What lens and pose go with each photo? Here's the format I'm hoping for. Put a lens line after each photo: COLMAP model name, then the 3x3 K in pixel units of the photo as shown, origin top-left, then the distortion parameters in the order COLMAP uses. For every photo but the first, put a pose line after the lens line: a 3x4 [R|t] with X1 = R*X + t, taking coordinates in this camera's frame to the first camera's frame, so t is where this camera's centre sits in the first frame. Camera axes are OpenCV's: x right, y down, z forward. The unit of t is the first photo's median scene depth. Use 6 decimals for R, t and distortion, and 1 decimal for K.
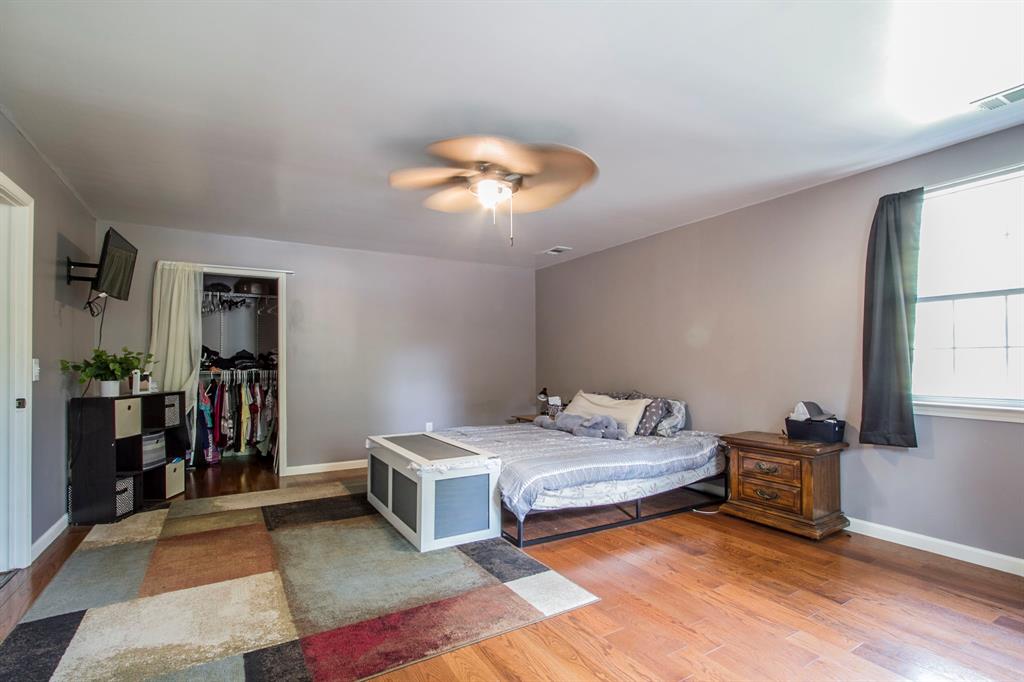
lens RADIAL K [[472.8, 0, 503.9], [0, 472.8, 344.8], [0, 0, 1]] dist [-0.015771, 0.003200]
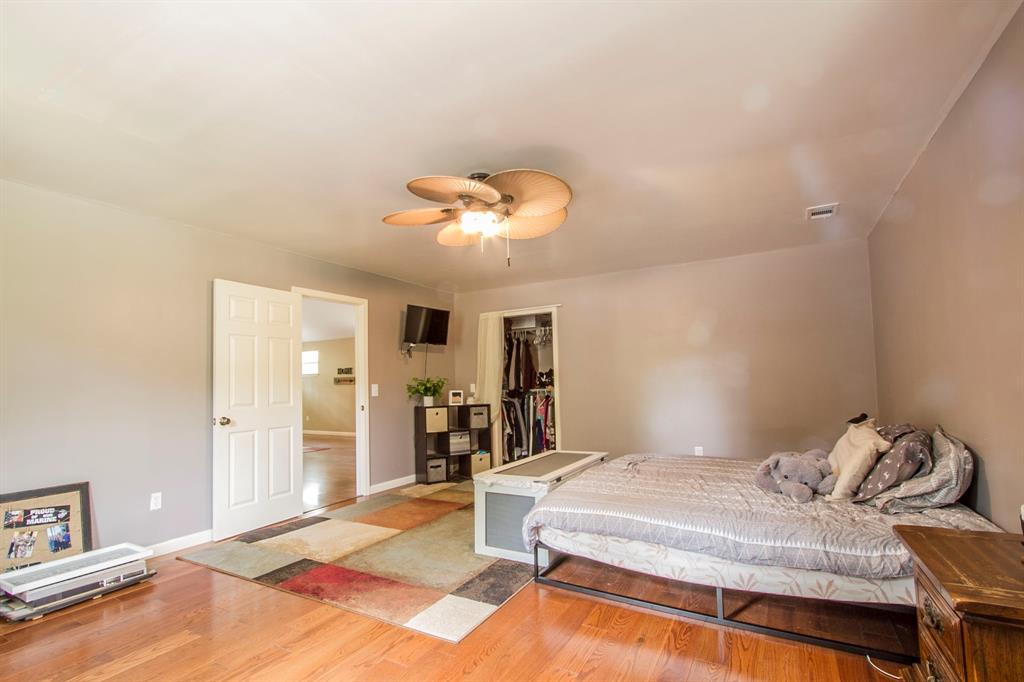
lens RADIAL K [[472.8, 0, 506.6], [0, 472.8, 347.5], [0, 0, 1]] dist [-0.015771, 0.003200]
pose [[0.499860, -0.074979, -0.862854, 0.725977], [0.054861, 0.996986, -0.054853, 0.012613], [0.864367, -0.019918, 0.502467, 0.419428]]
